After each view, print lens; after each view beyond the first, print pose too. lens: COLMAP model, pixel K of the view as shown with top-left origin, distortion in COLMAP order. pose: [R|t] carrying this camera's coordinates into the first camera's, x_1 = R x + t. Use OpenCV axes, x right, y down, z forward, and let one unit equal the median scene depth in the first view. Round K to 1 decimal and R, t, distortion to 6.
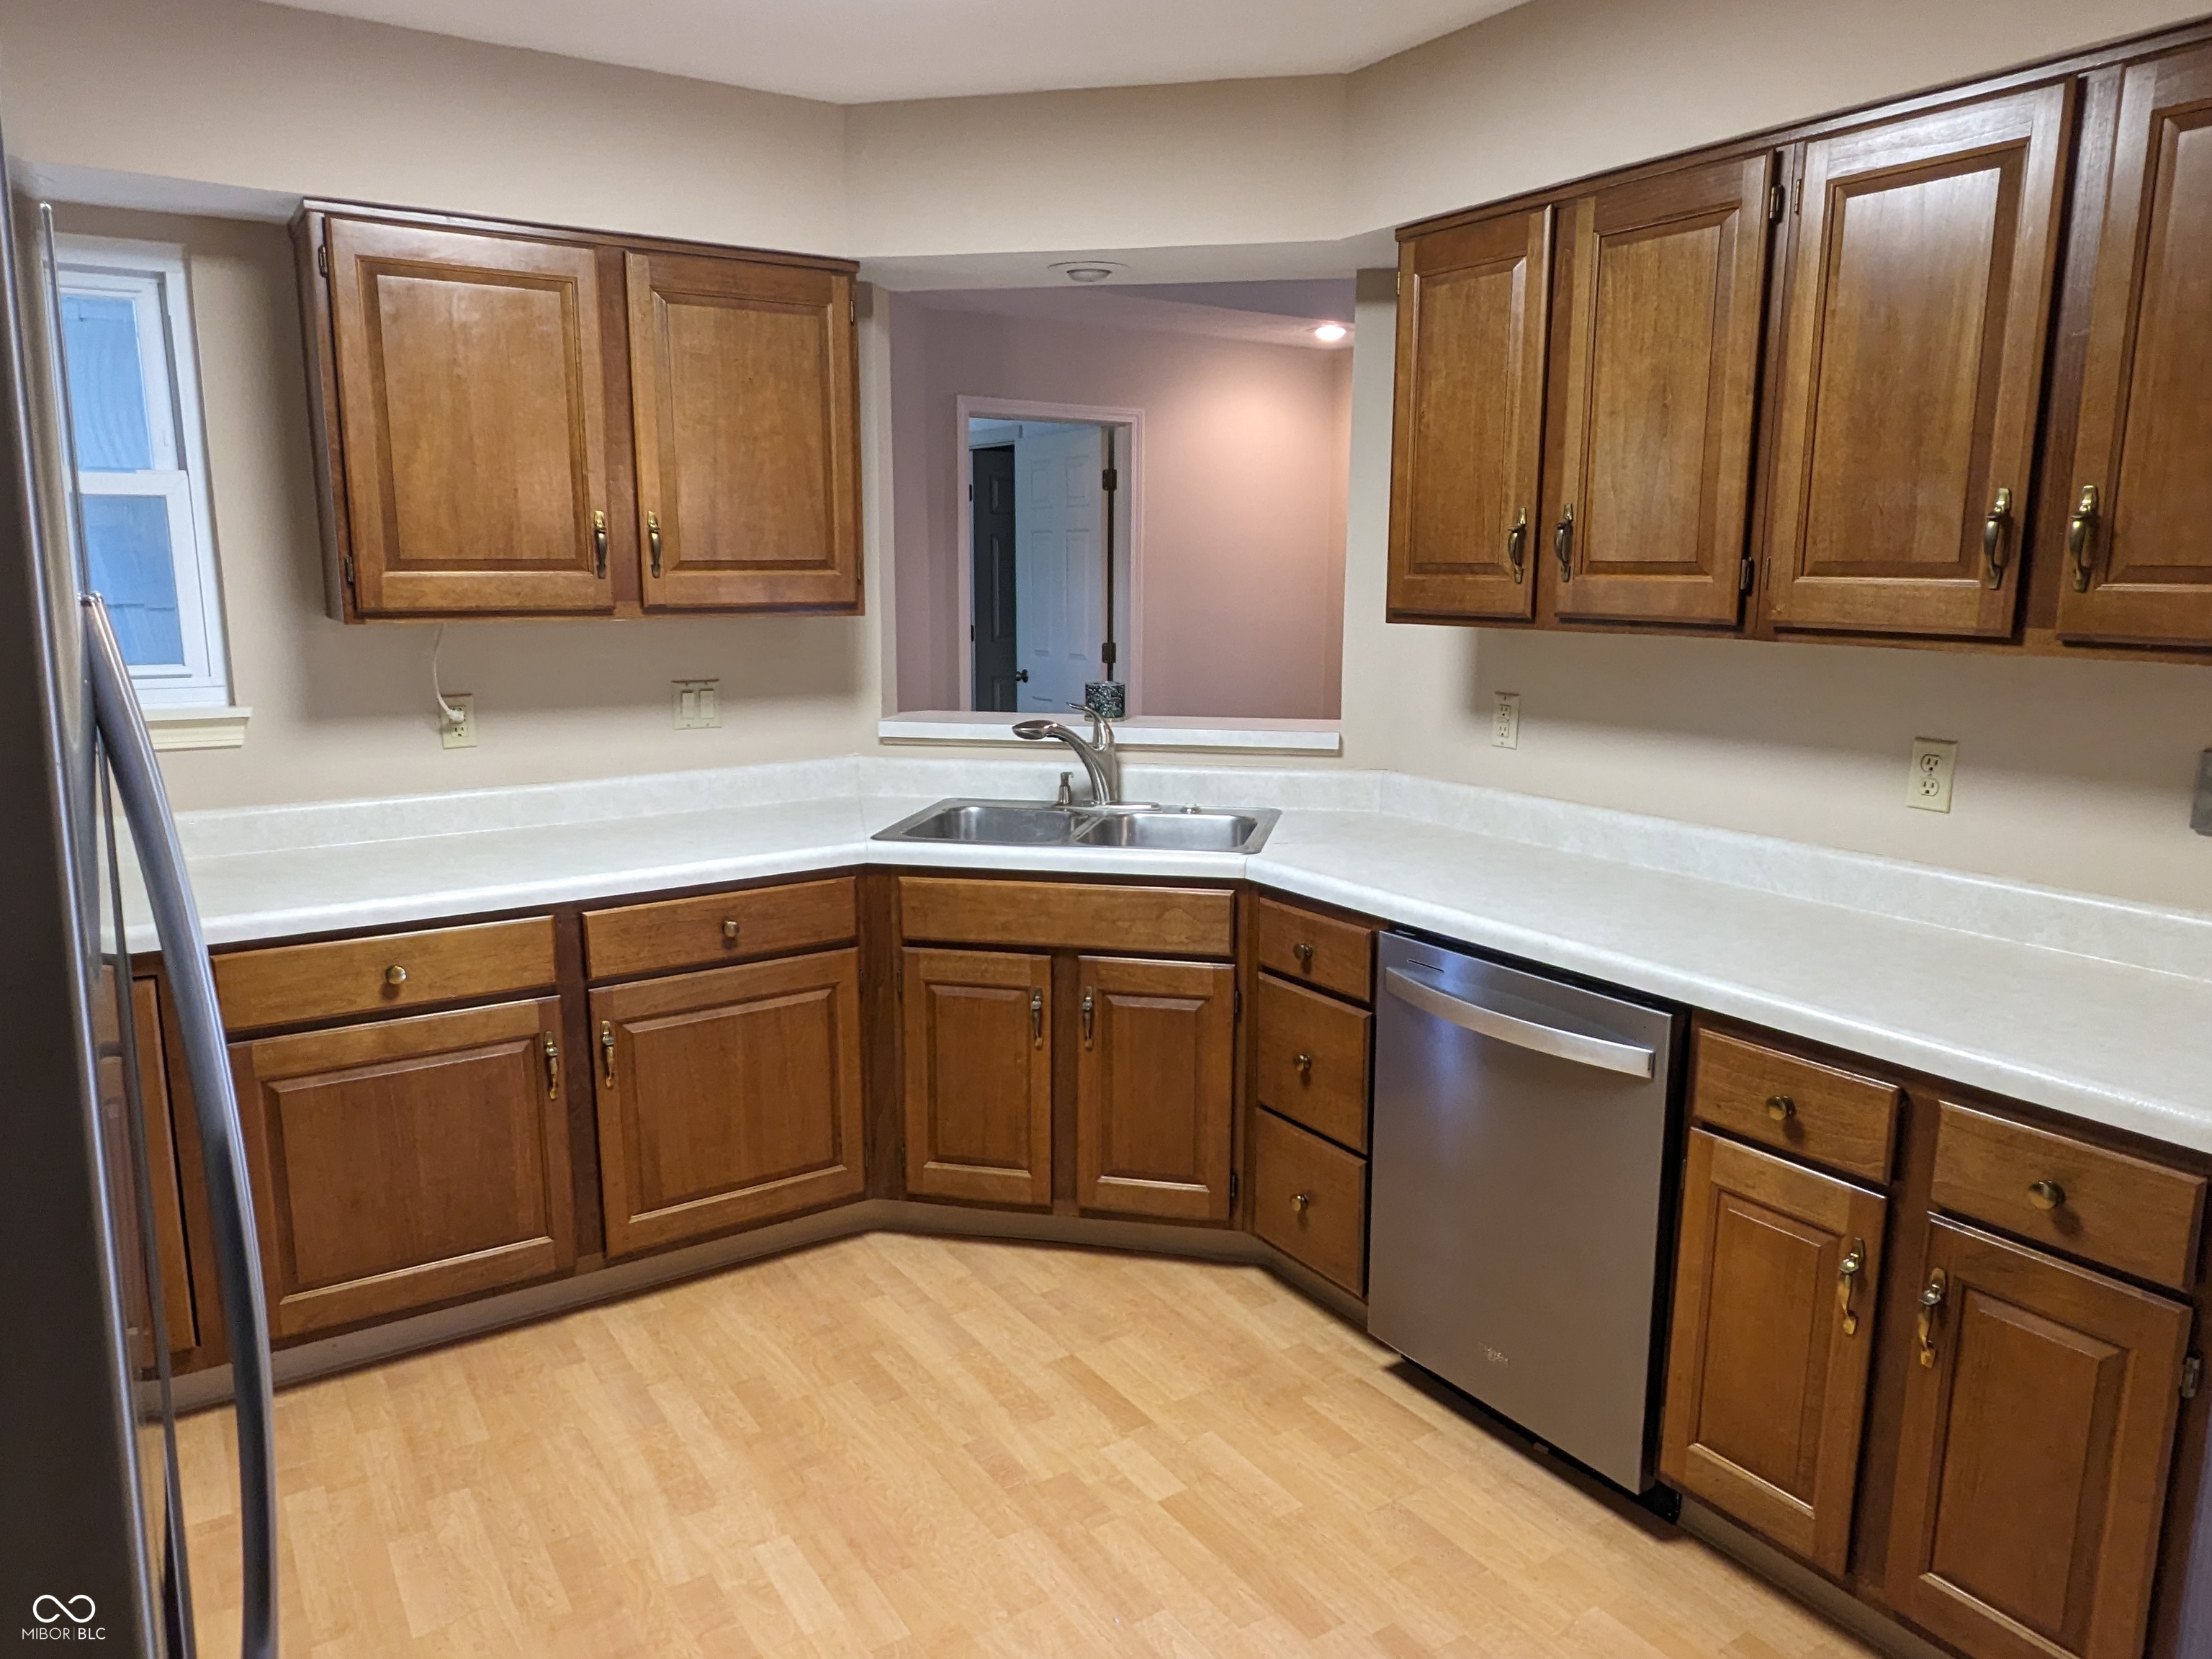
lens RADIAL K [[1489.9, 0, 1108.4], [0, 1489.9, 831.4], [0, 0, 1]] dist [-0.000852, -0.000213]
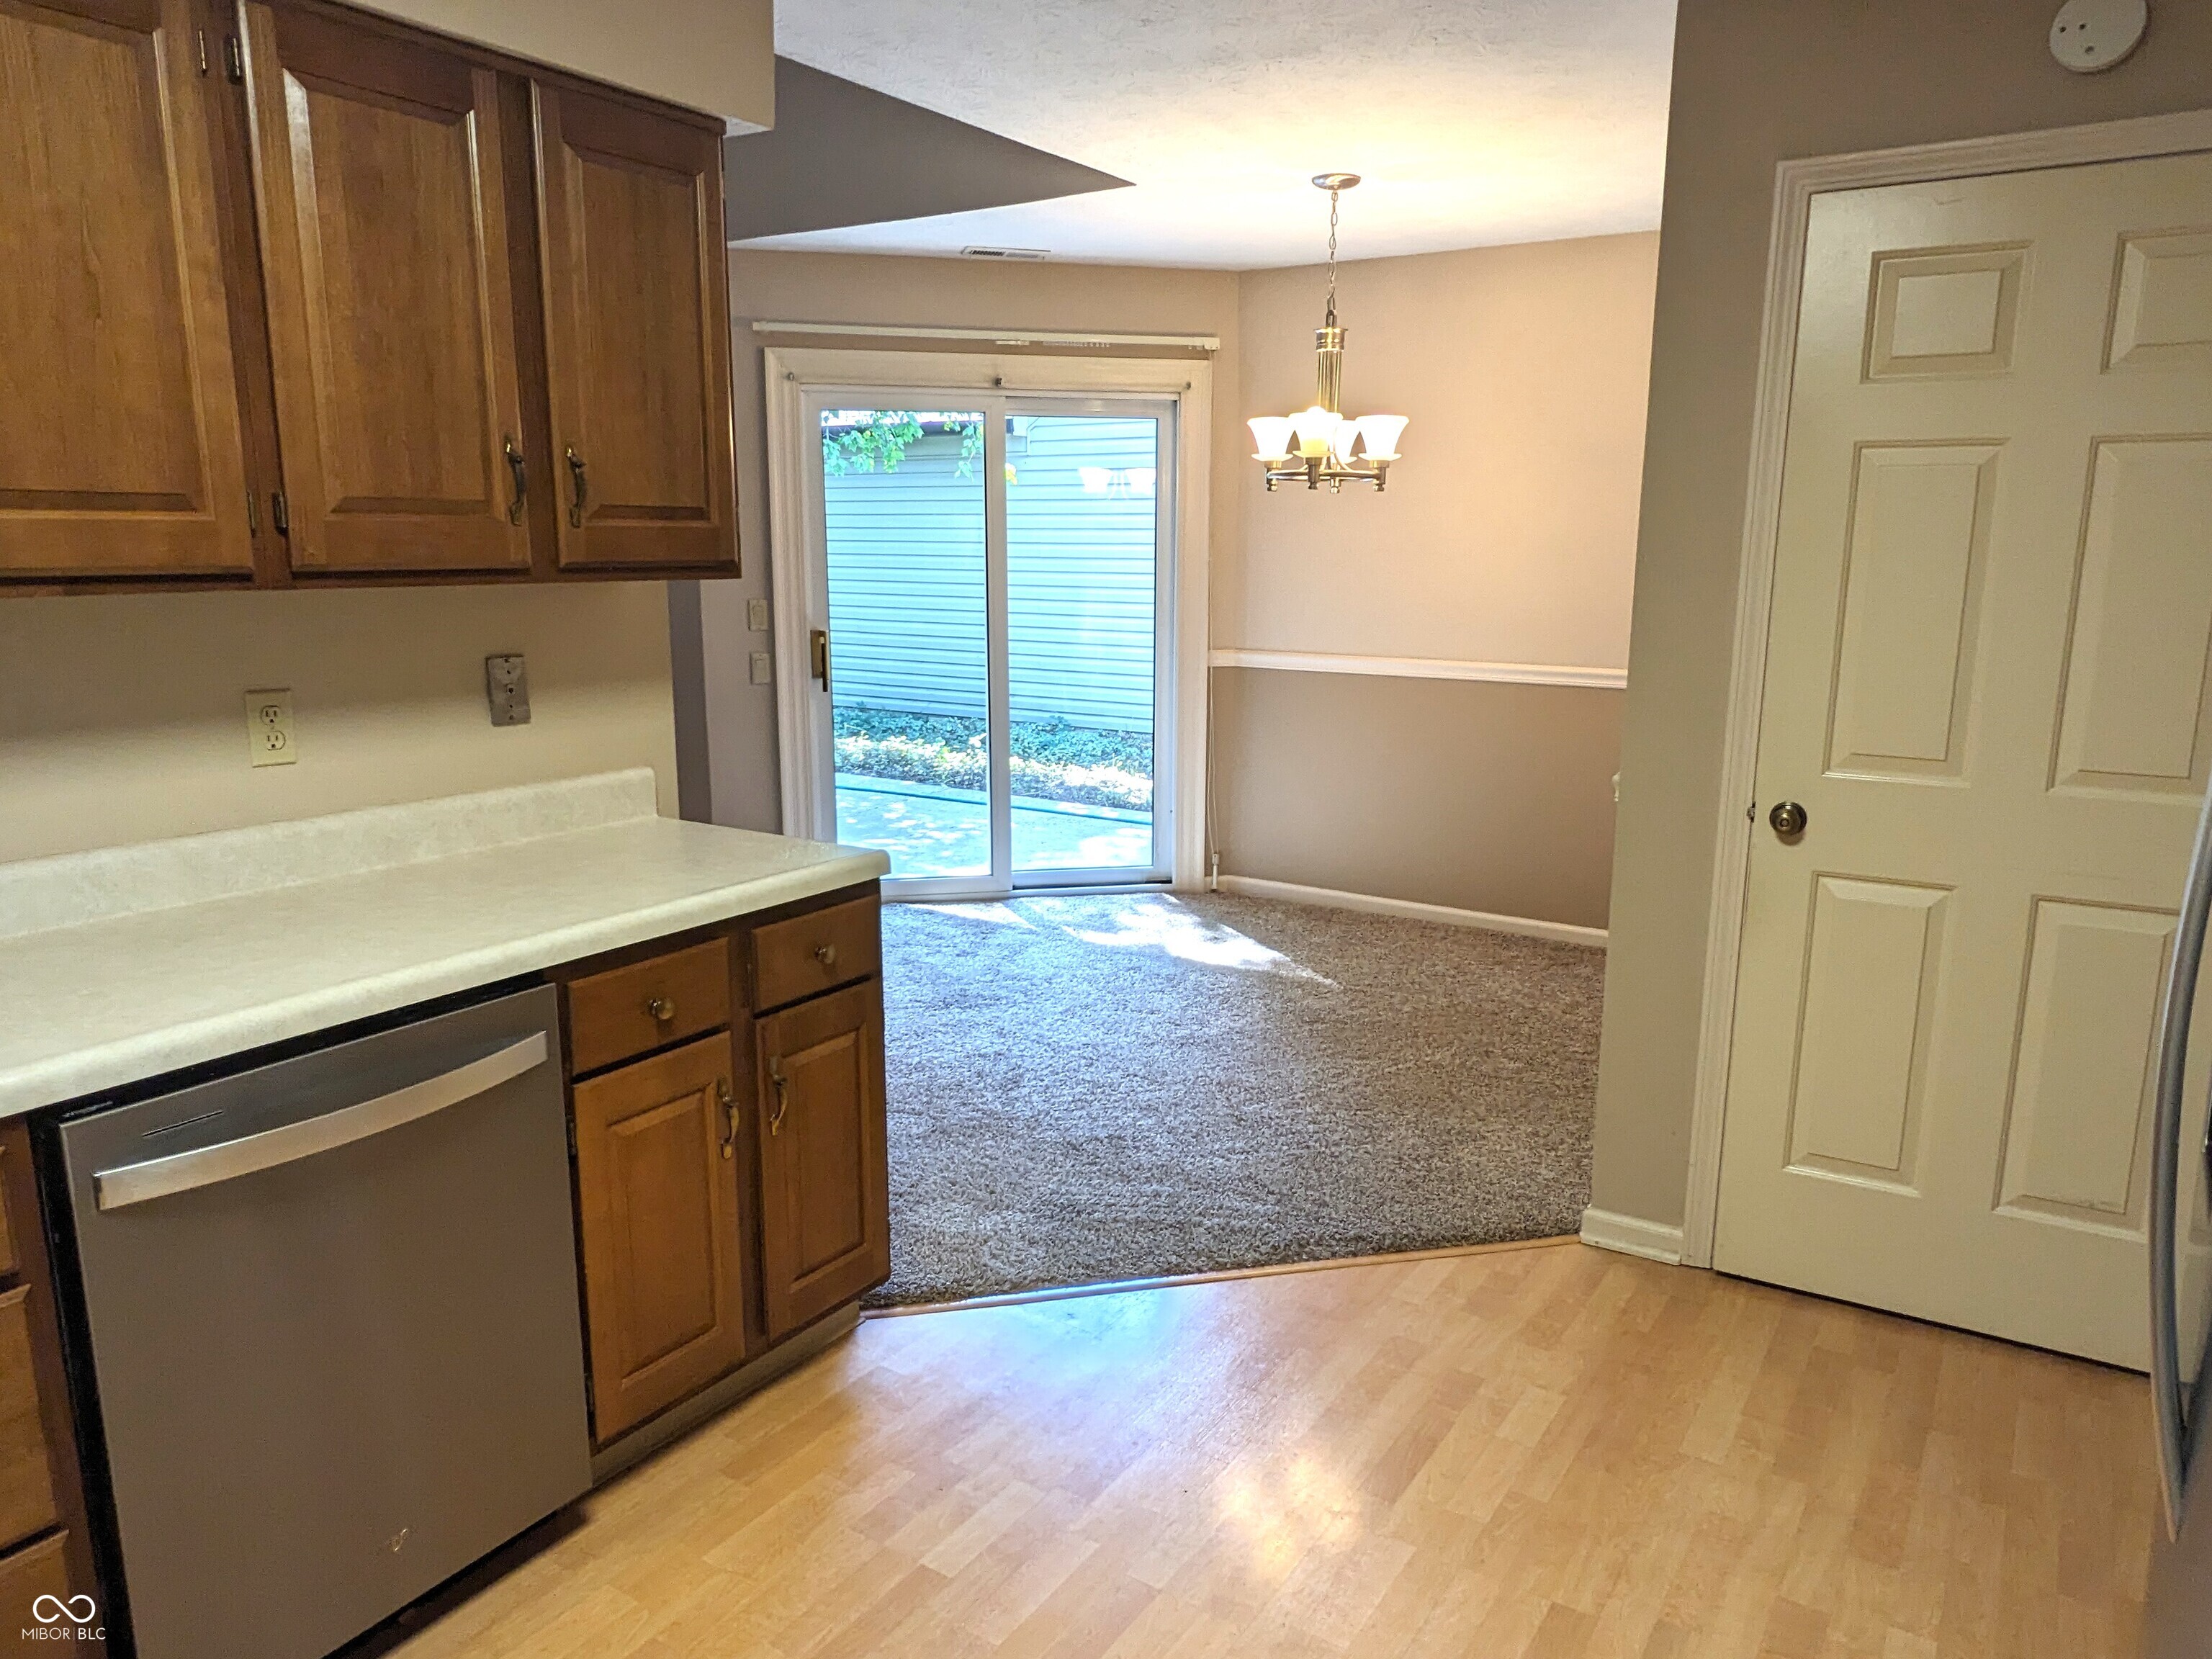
lens RADIAL K [[1489.9, 0, 1107.4], [0, 1489.9, 826.3], [0, 0, 1]] dist [-0.000852, -0.000213]
pose [[-0.394326, -0.184088, 0.900344, -0.837308], [0.157368, 0.951732, 0.263518, -0.233721], [-0.905396, 0.245597, -0.346323, 1.409389]]
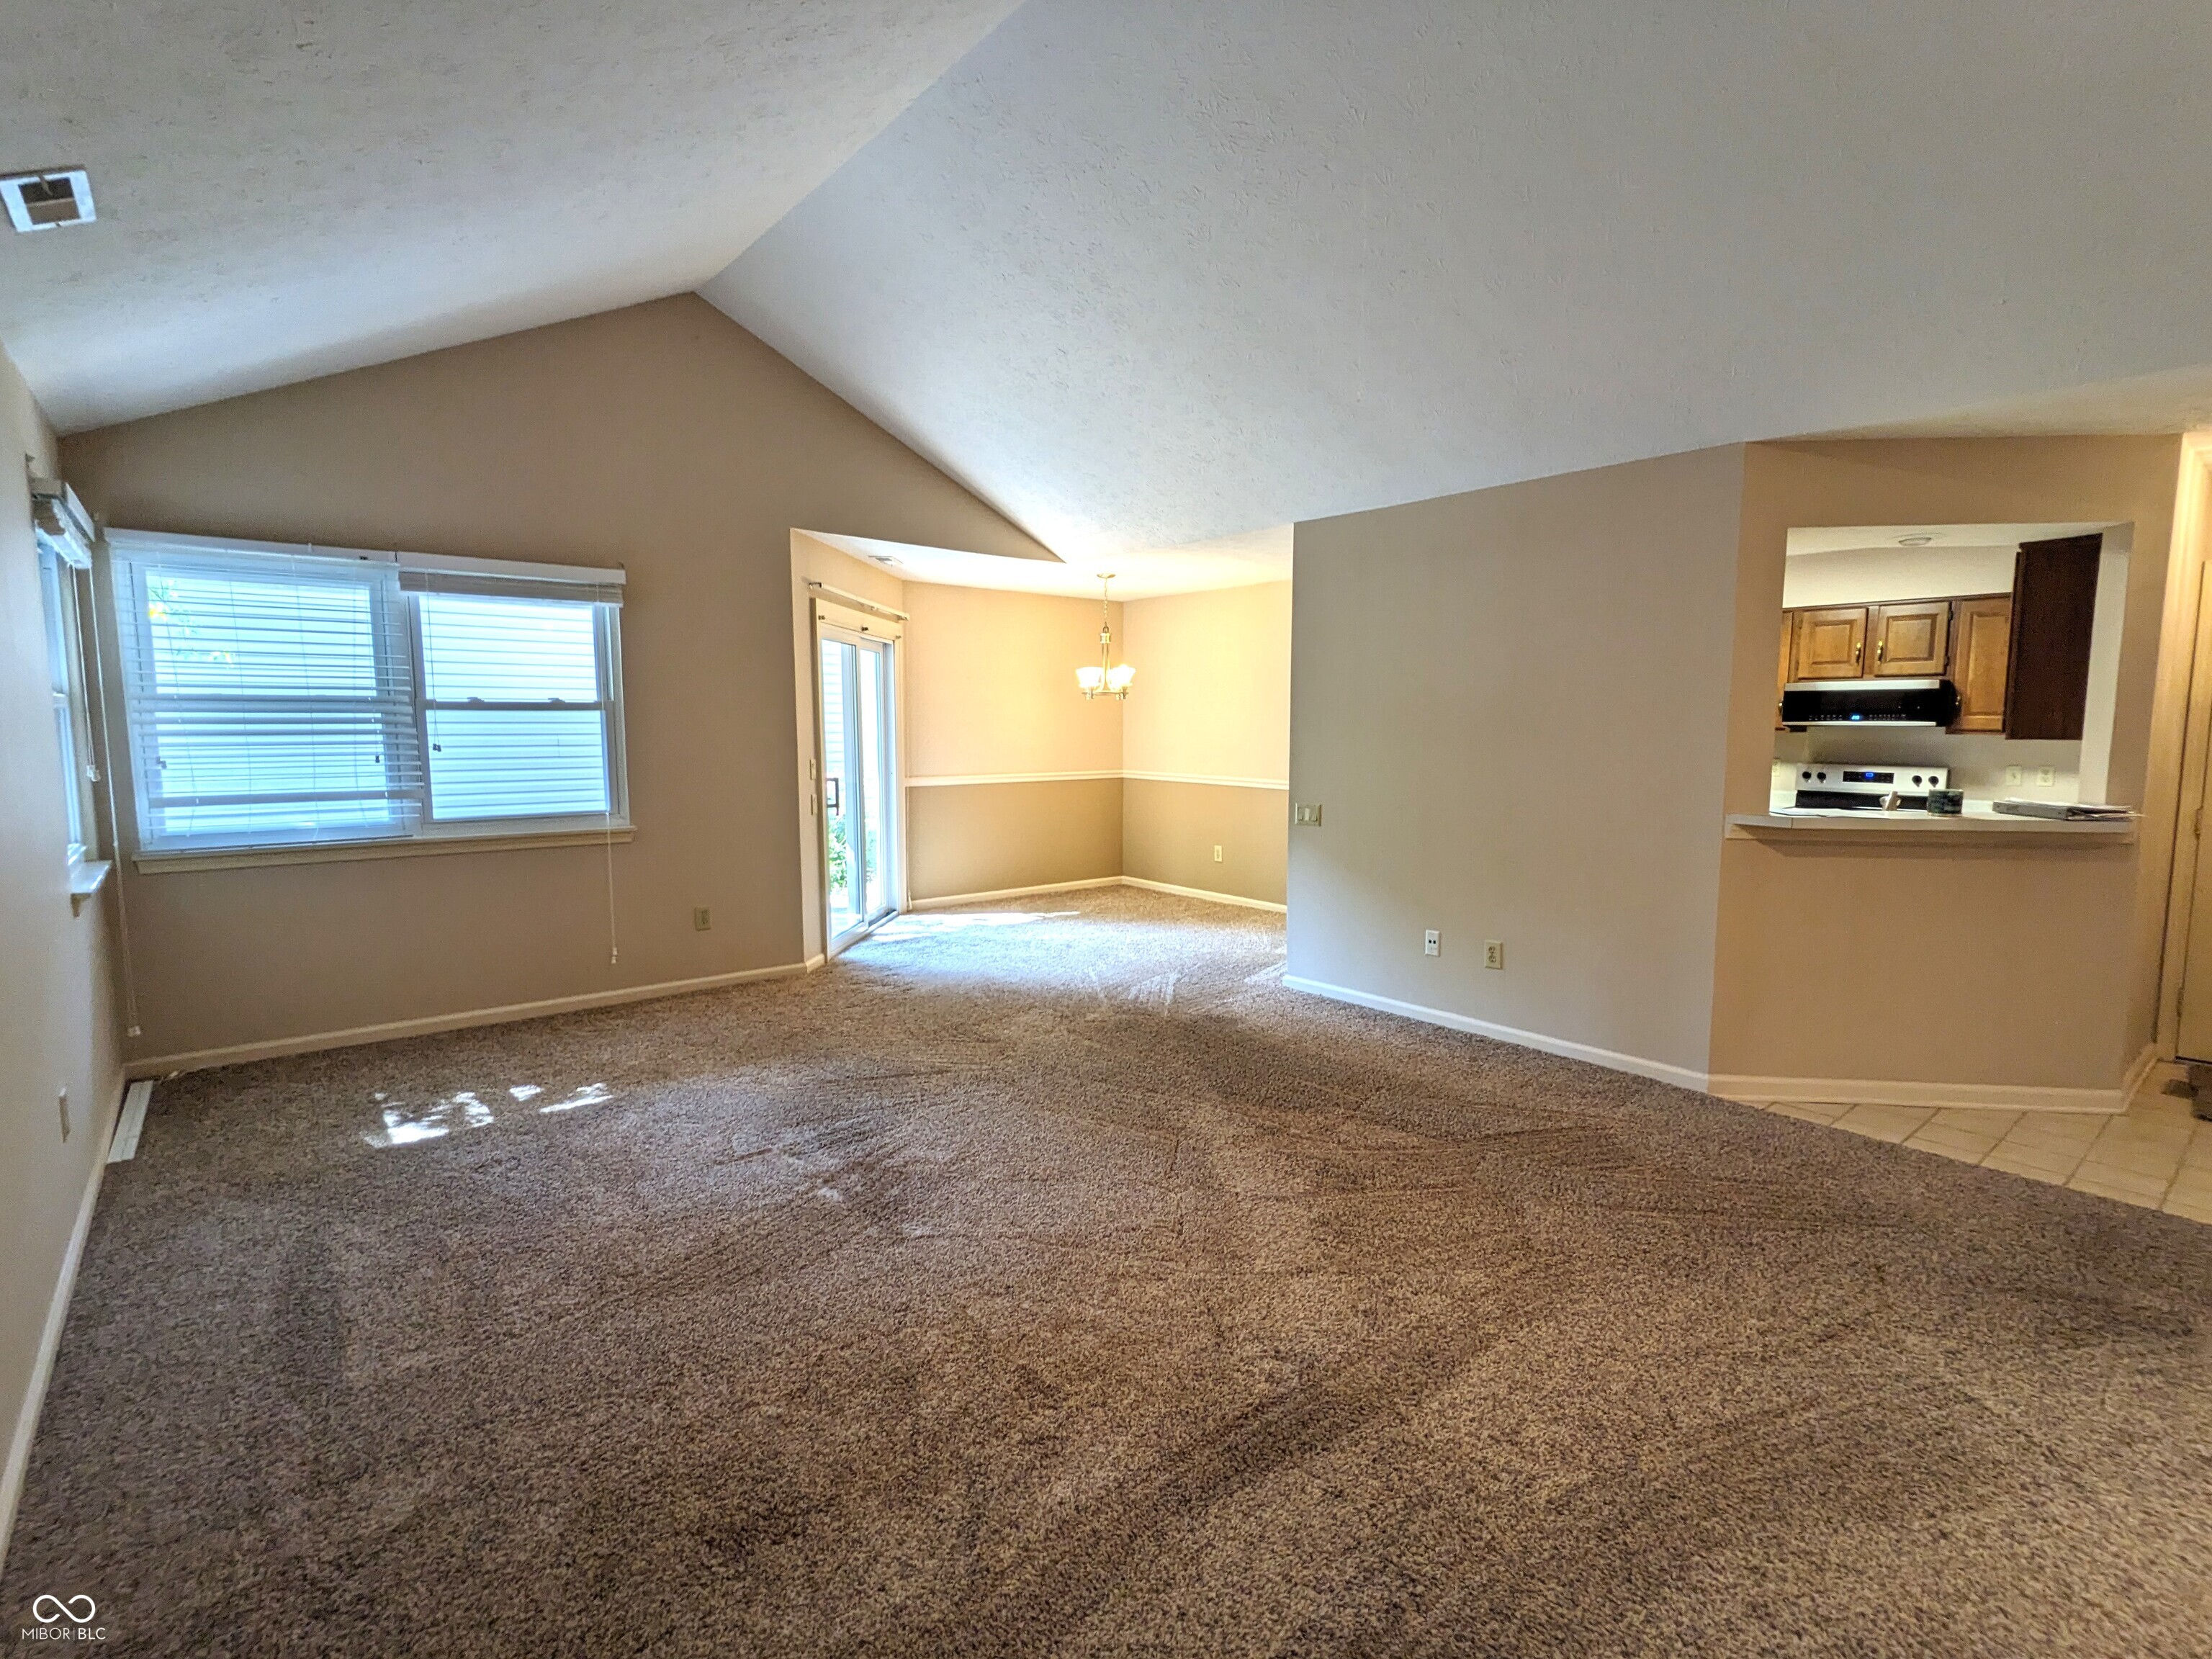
lens RADIAL K [[1067.8, 0, 1101.0], [0, 1067.8, 830.3], [0, 0, 1]] dist [0.003792, 0.000622]
pose [[-0.994899, 0.002639, -0.100837, 1.385040], [-0.025926, 0.959385, 0.280907, -0.663140], [0.097483, 0.282089, -0.954423, 3.833054]]
